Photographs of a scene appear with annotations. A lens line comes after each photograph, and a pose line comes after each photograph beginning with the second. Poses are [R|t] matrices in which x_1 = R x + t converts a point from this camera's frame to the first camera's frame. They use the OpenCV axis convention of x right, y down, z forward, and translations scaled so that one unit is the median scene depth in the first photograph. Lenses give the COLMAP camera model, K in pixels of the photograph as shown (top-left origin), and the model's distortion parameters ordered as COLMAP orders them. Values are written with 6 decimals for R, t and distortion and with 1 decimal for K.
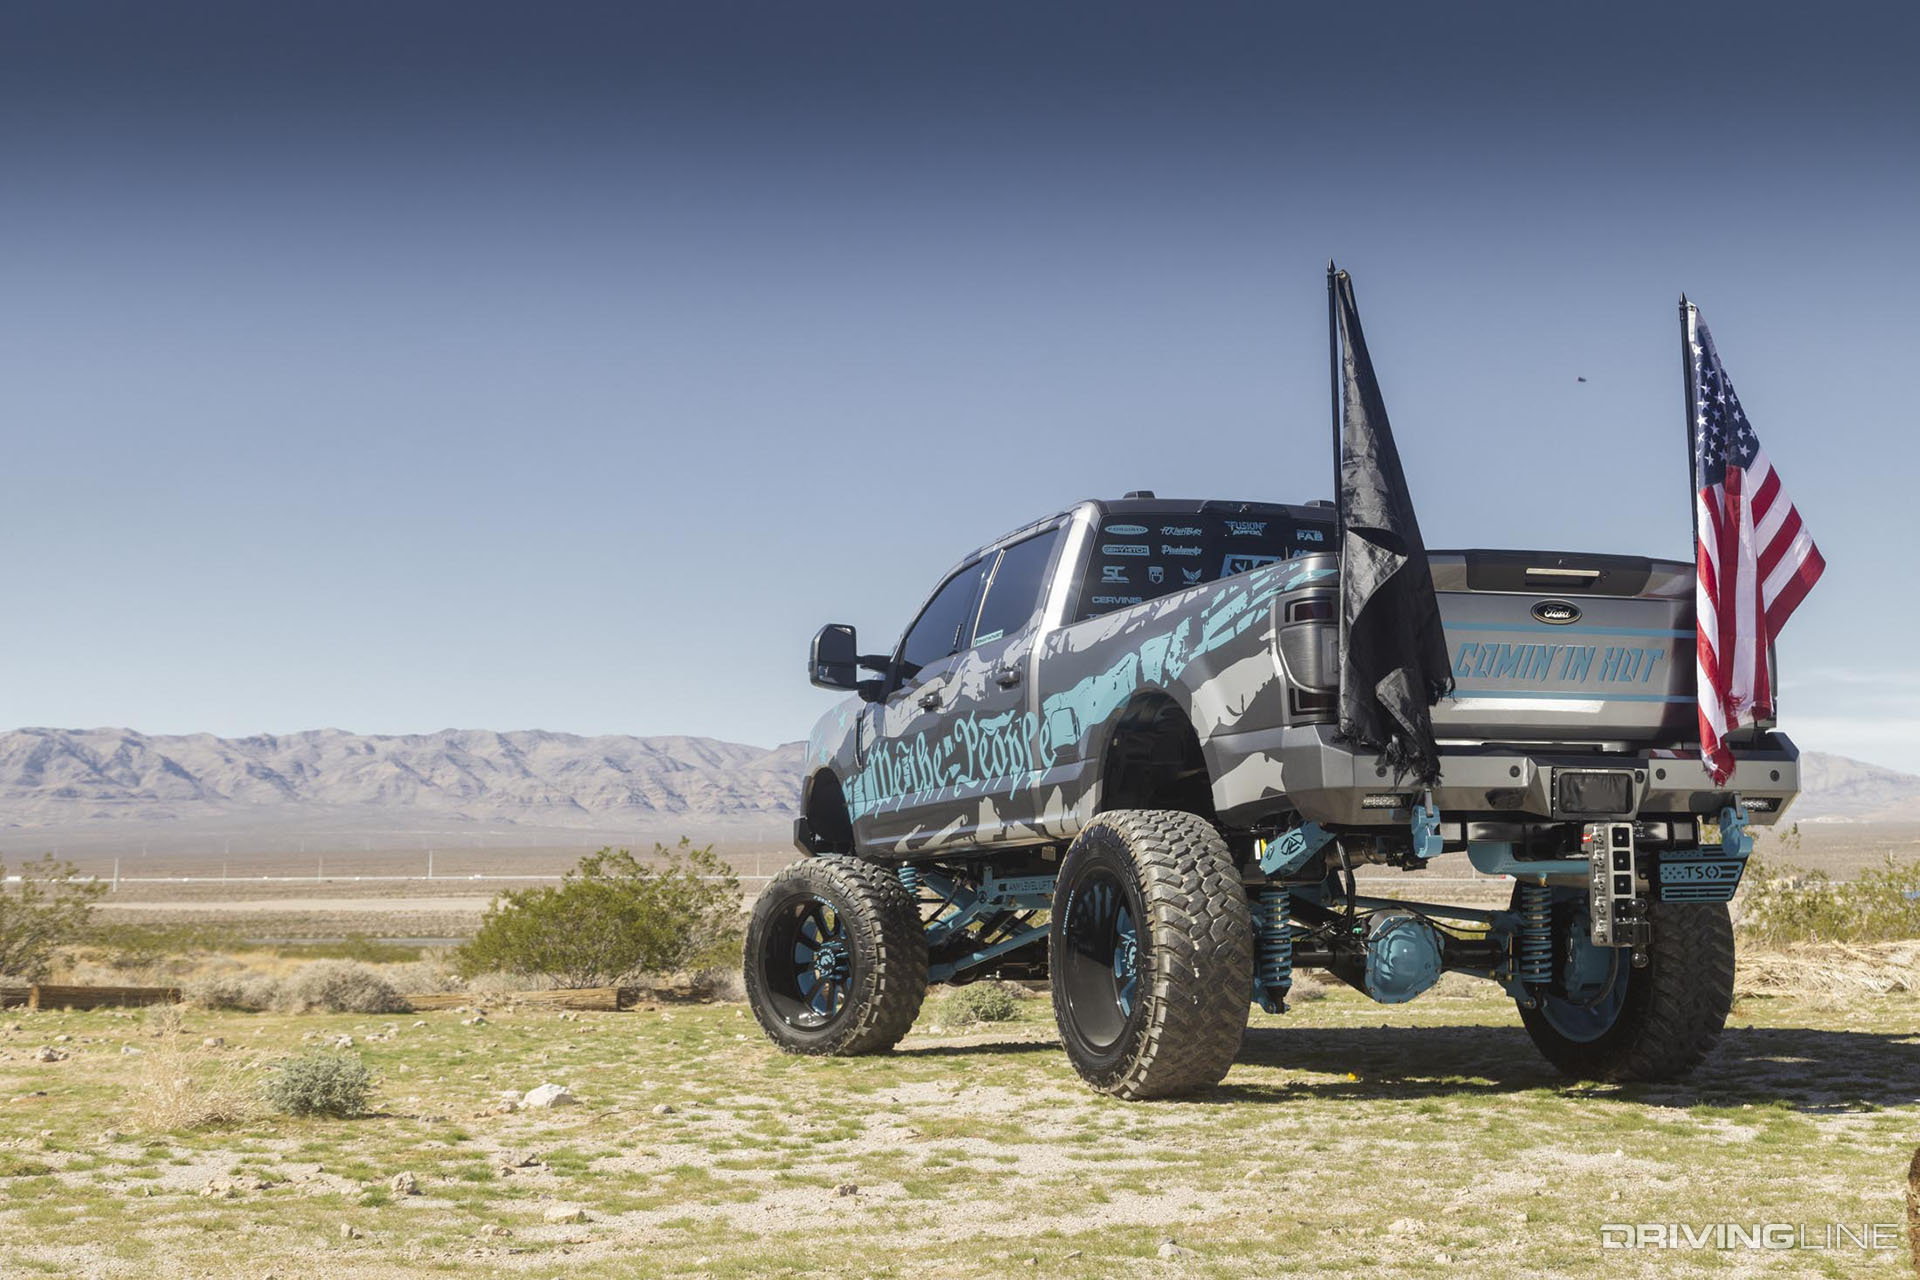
lens RADIAL K [[2585.4, 0, 958.3], [0, 2585.4, 638.5], [0, 0, 1]] dist [0.024878, 0.000000]
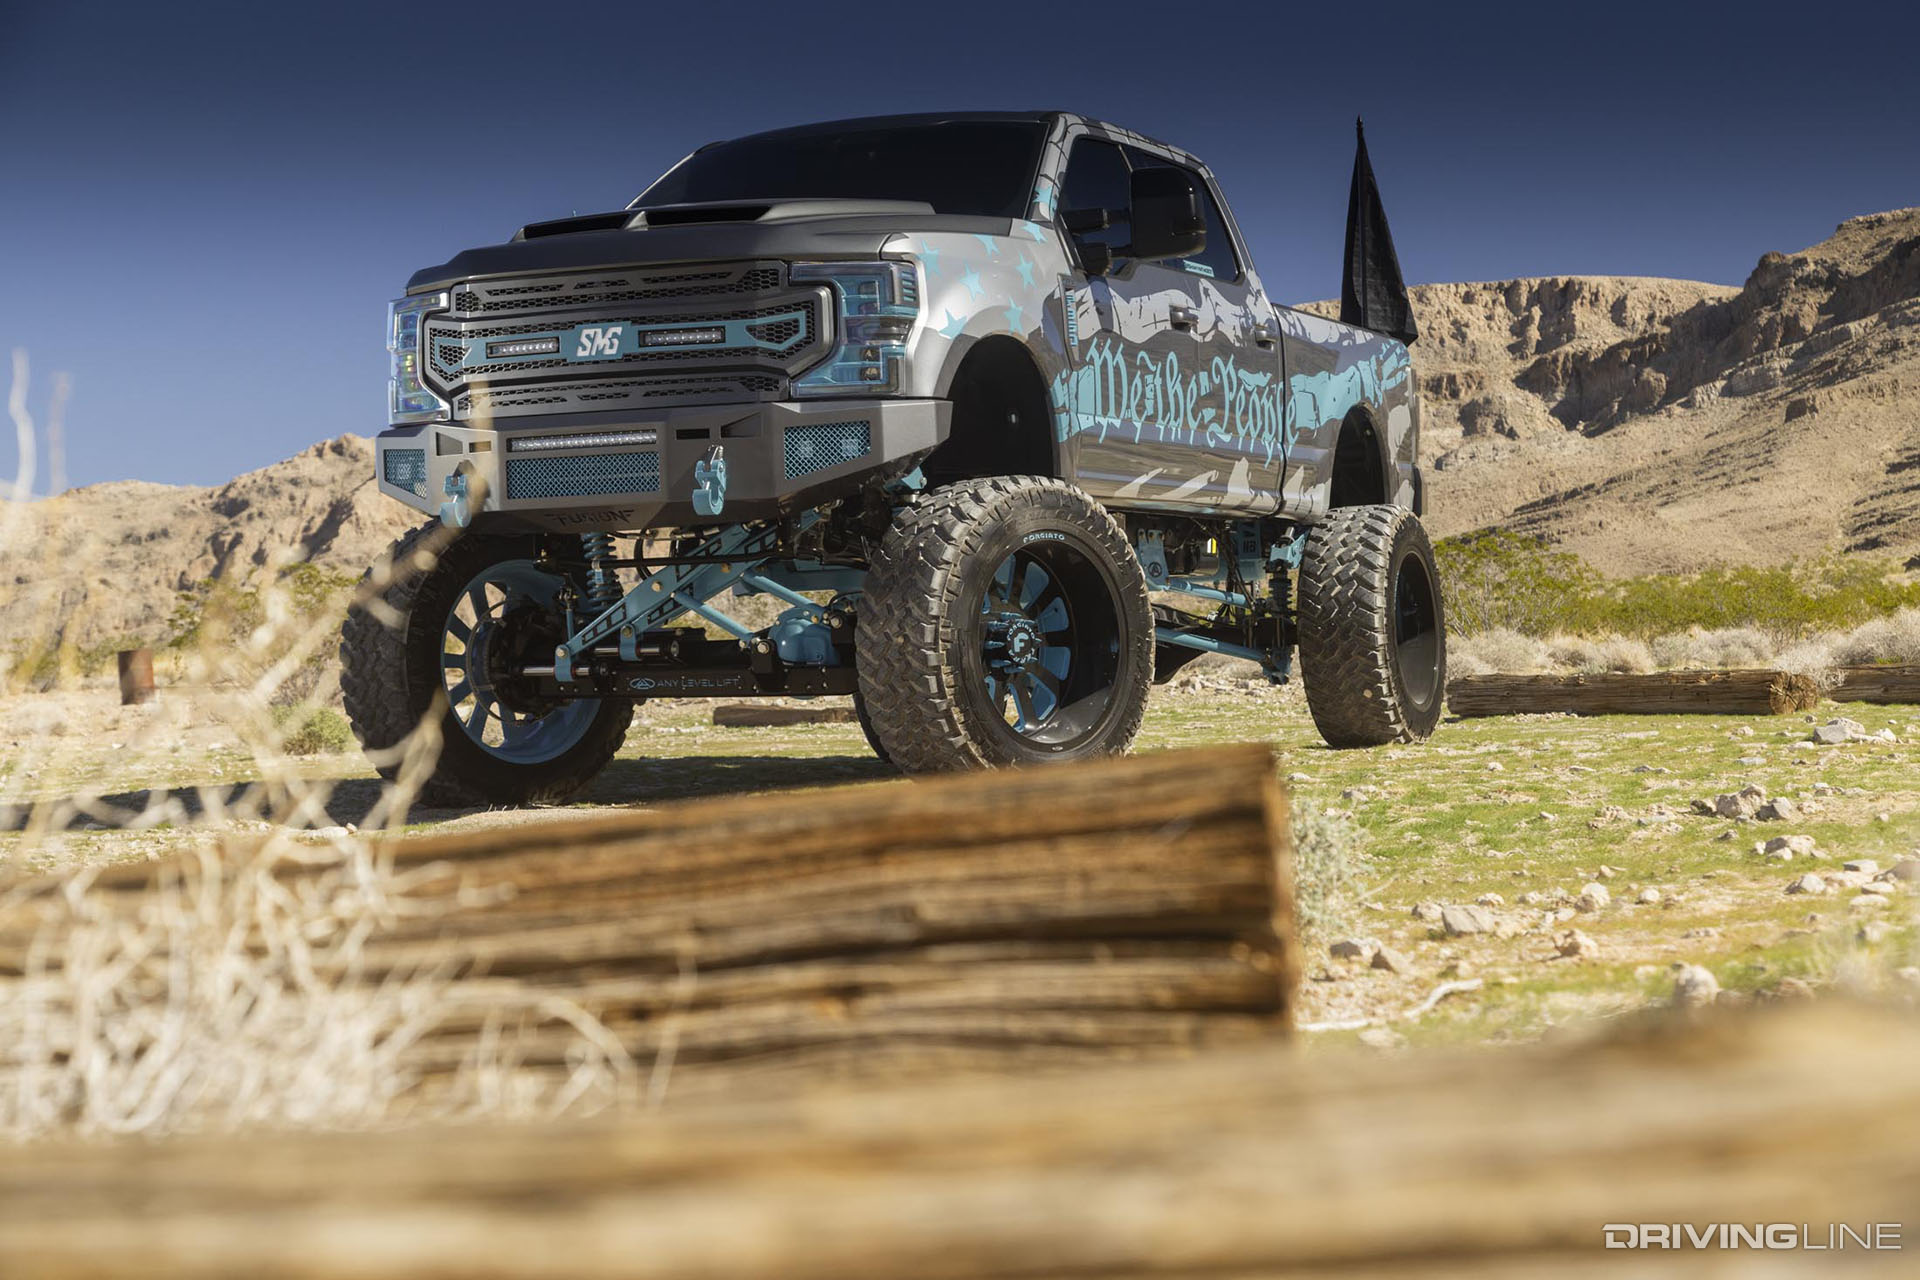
lens RADIAL K [[3871.1, 0, 960.5], [0, 3871.1, 640.4], [0, 0, 1]] dist [-0.087704, 0.000000]
pose [[-0.743524, 0.039624, 0.667535, -0.778355], [-0.041396, 0.993601, -0.105087, 0.259643], [-0.667427, -0.105768, -0.737126, 1.977801]]
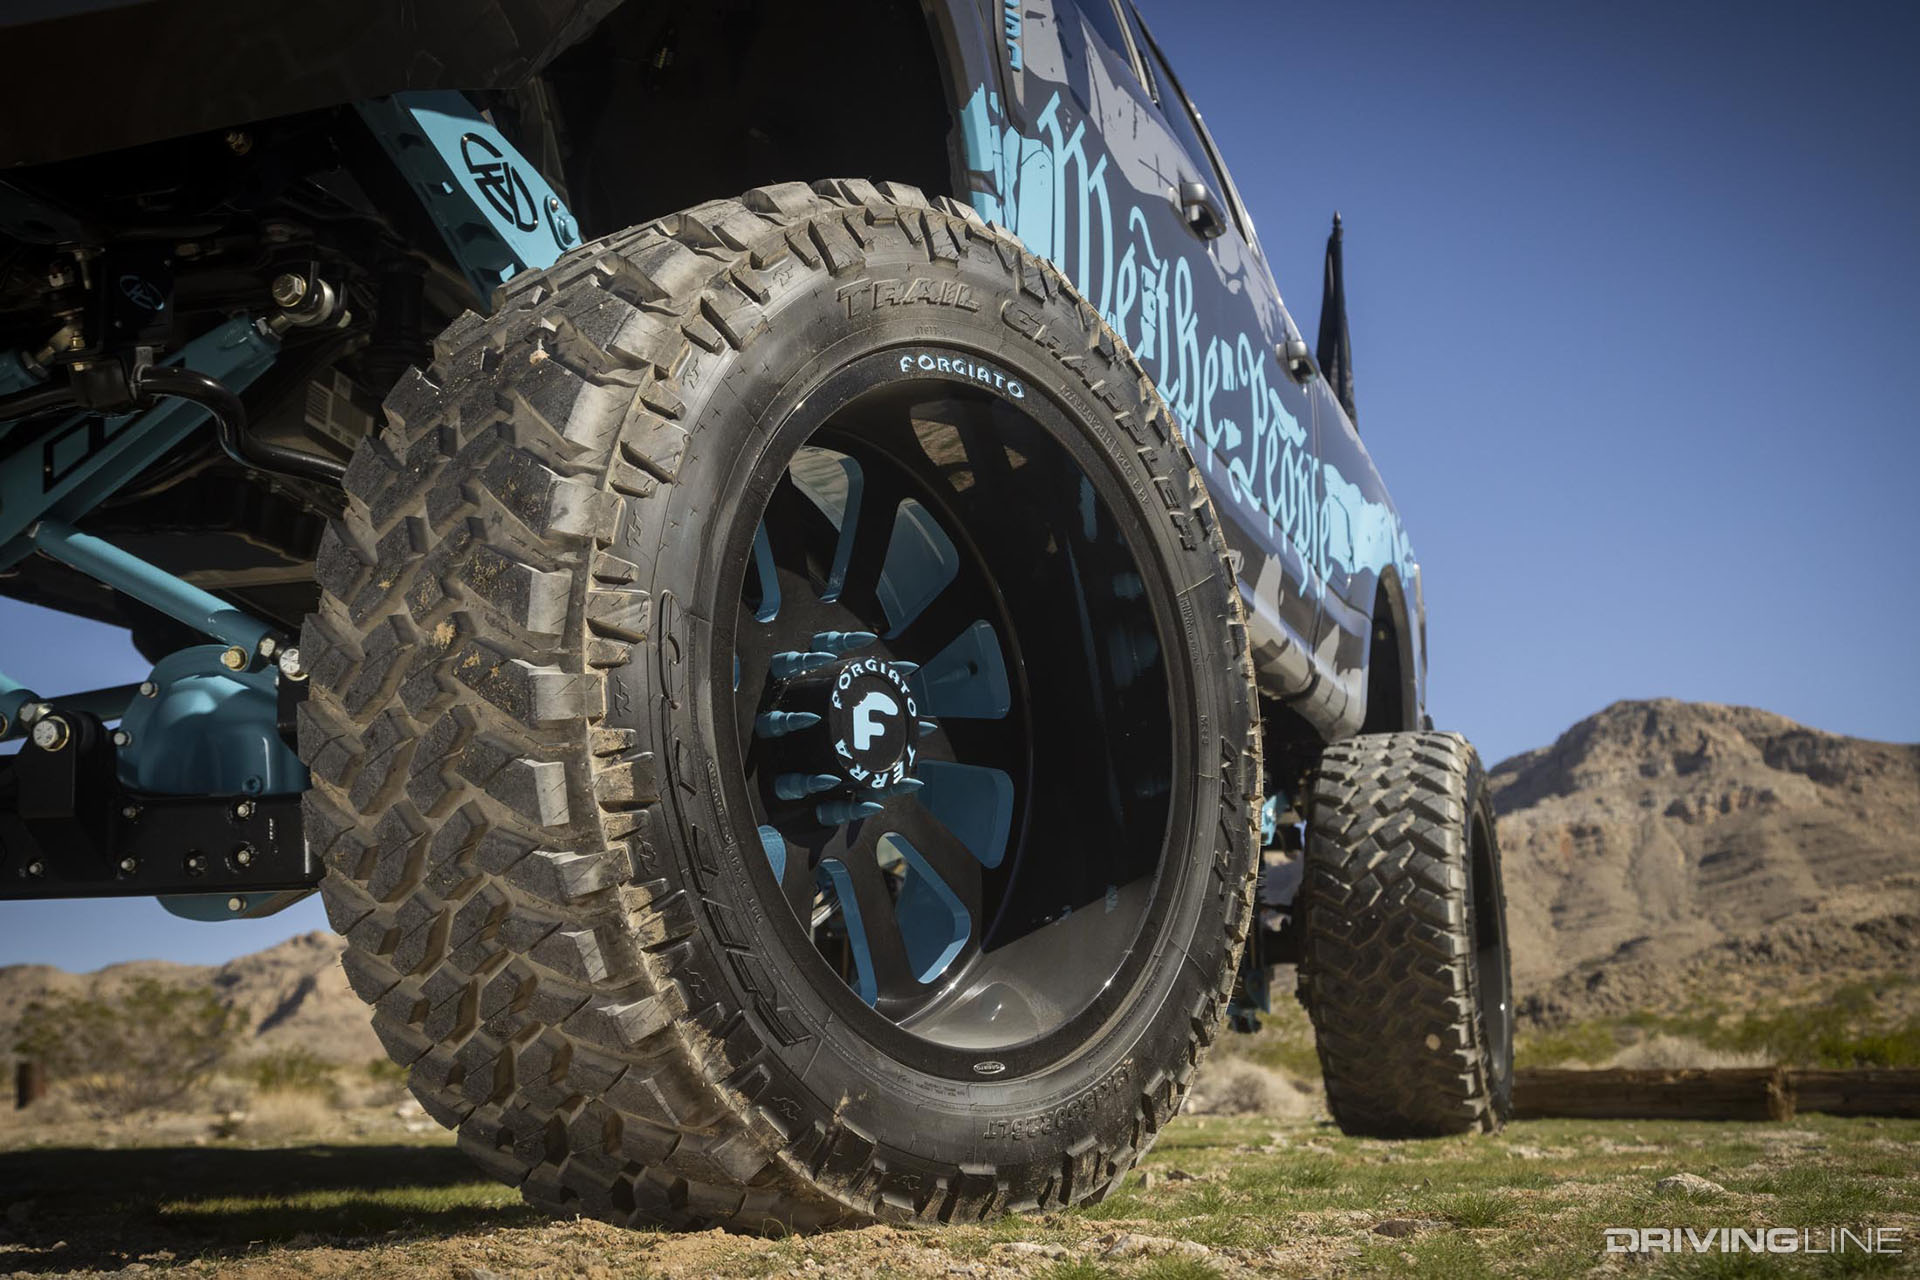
lens RADIAL K [[2585.4, 0, 1001.3], [0, 2585.4, 584.8], [0, 0, 1]] dist [0.024878, 0.000000]
pose [[-0.804134, 0.137052, 0.578433, -0.209819], [-0.053130, 0.952595, -0.299566, 0.201247], [-0.592069, -0.271624, -0.758733, 1.336930]]
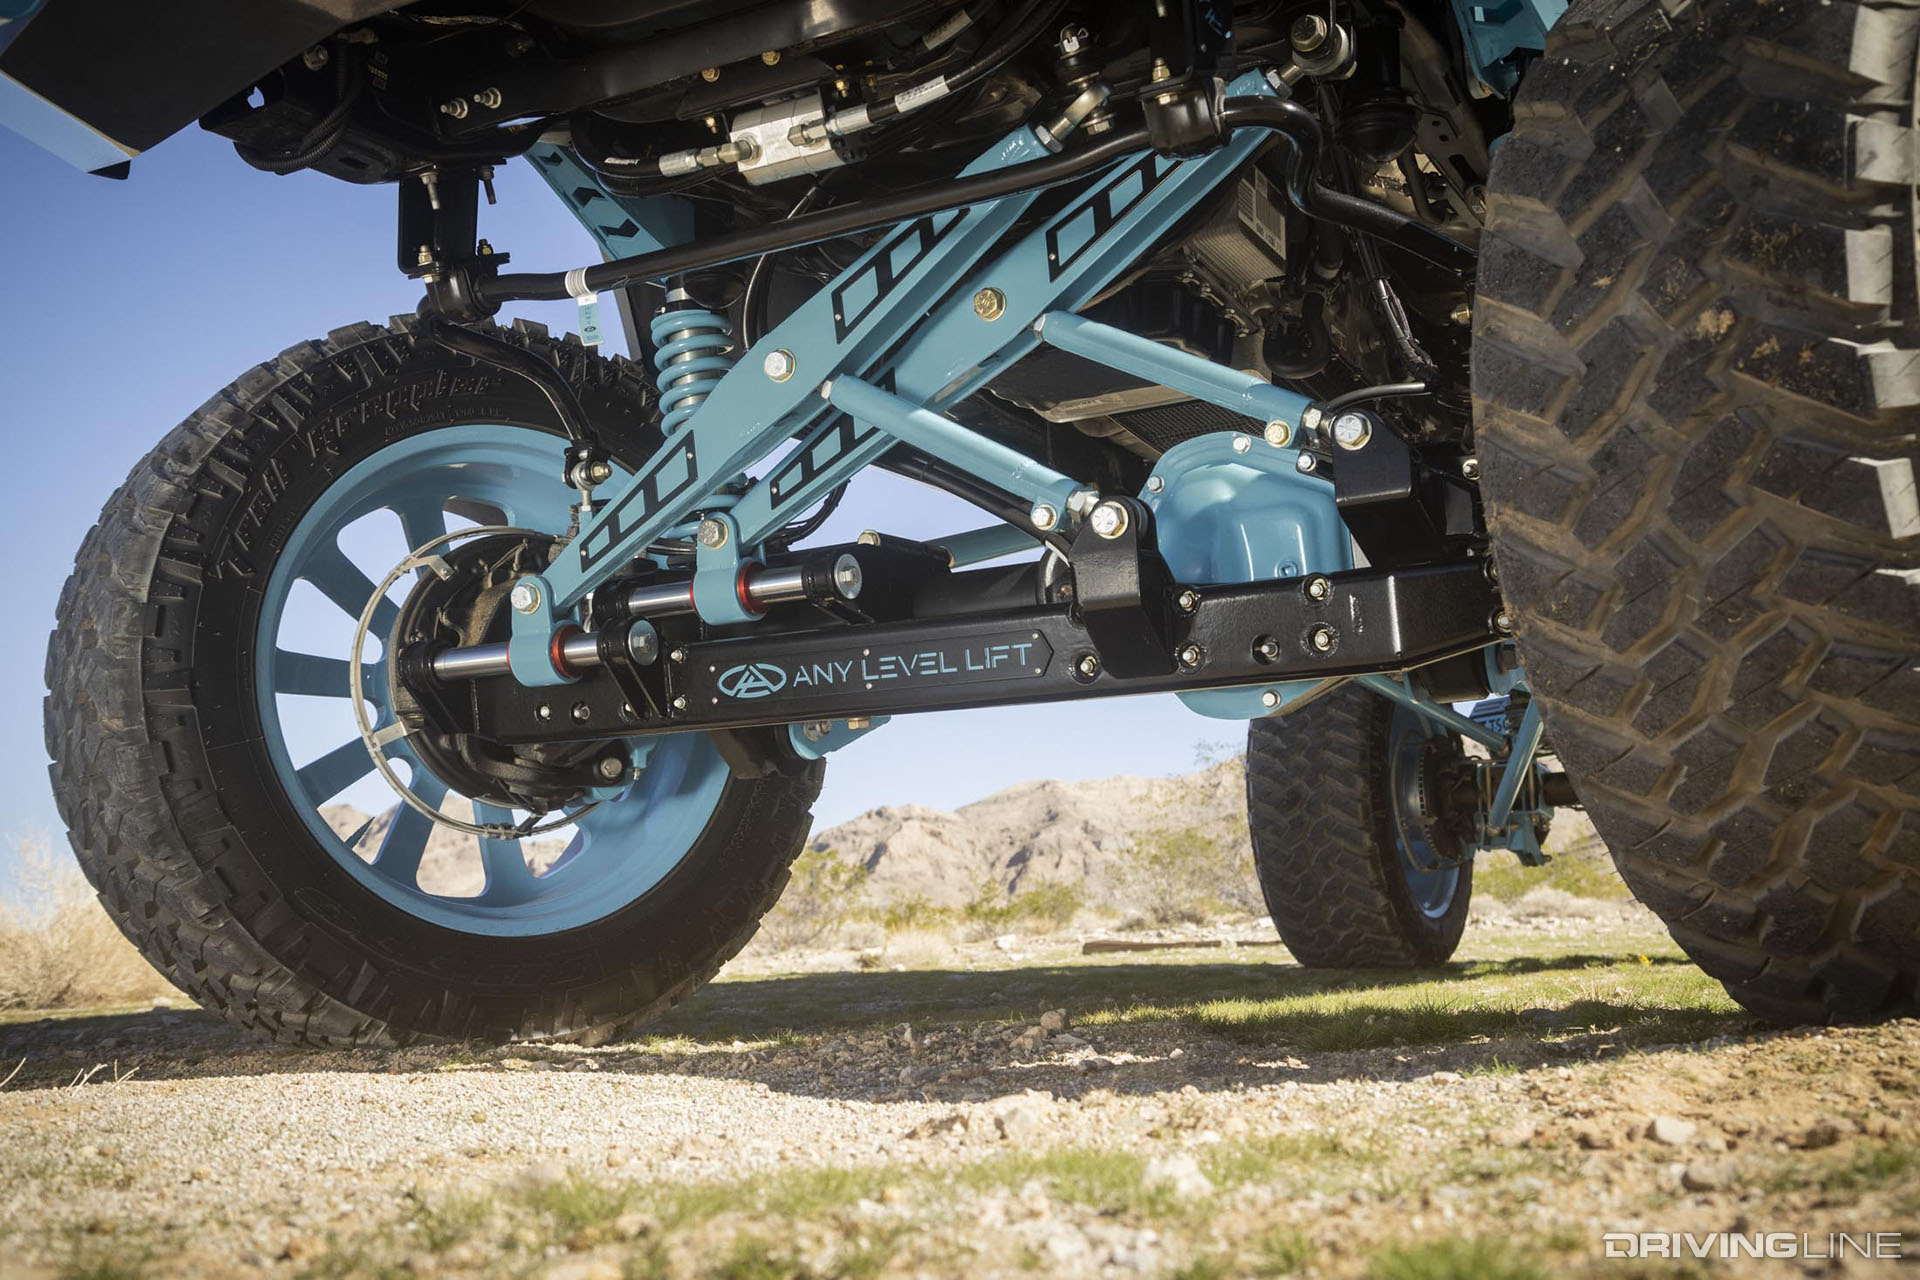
lens RADIAL K [[2147.2, 0, 981.0], [0, 2147.2, 593.8], [0, 0, 1]] dist [-0.005379, 0.000000]
pose [[-0.660404, 0.156696, 0.734380, -0.130893], [-0.049517, 0.966769, -0.250810, 0.201033], [-0.749276, -0.202000, -0.630699, 1.328936]]
